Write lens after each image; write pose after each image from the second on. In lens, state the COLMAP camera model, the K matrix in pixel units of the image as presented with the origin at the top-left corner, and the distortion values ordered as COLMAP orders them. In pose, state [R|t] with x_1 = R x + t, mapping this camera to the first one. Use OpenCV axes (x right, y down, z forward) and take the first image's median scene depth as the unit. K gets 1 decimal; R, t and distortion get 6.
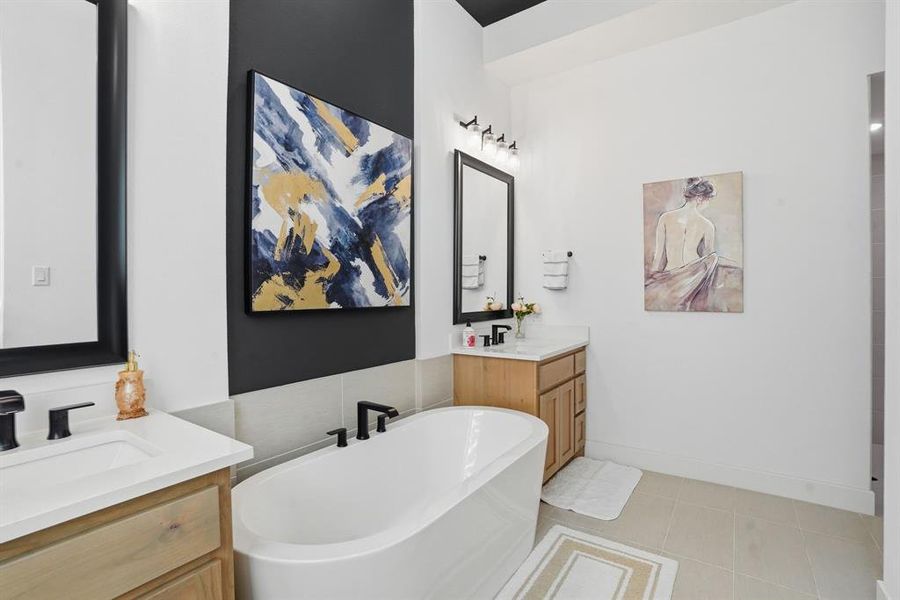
lens RADIAL K [[420.8, 0, 450.8], [0, 420.8, 293.8], [0, 0, 1]] dist [-0.036354, 0.005845]
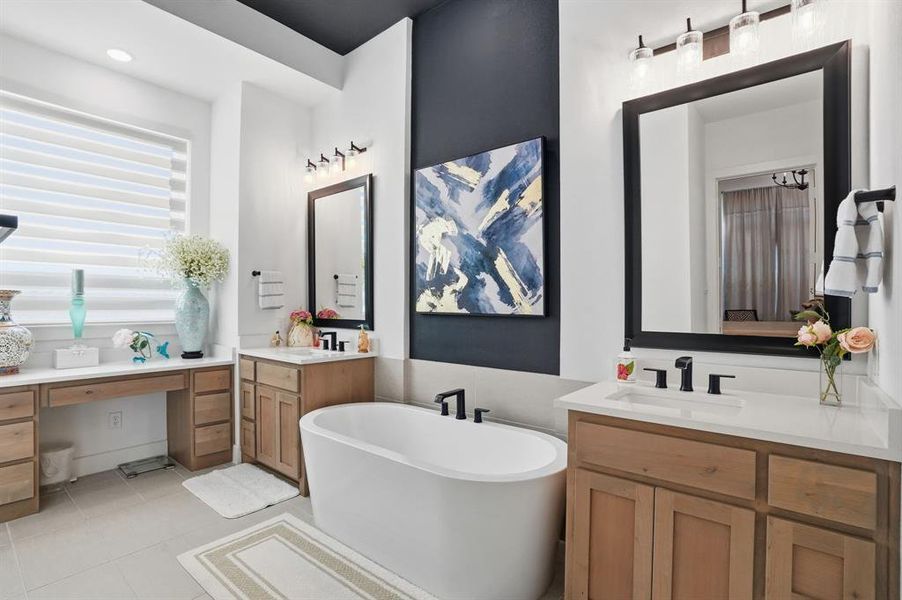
lens RADIAL K [[421.8, 0, 451.1], [0, 421.8, 303.0], [0, 0, 1]] dist [-0.036354, 0.005845]
pose [[-0.054400, 0.005896, -0.998502, 0.983168], [-0.006898, 0.999956, 0.006280, -0.004505], [0.998495, 0.007229, -0.054357, 0.987046]]
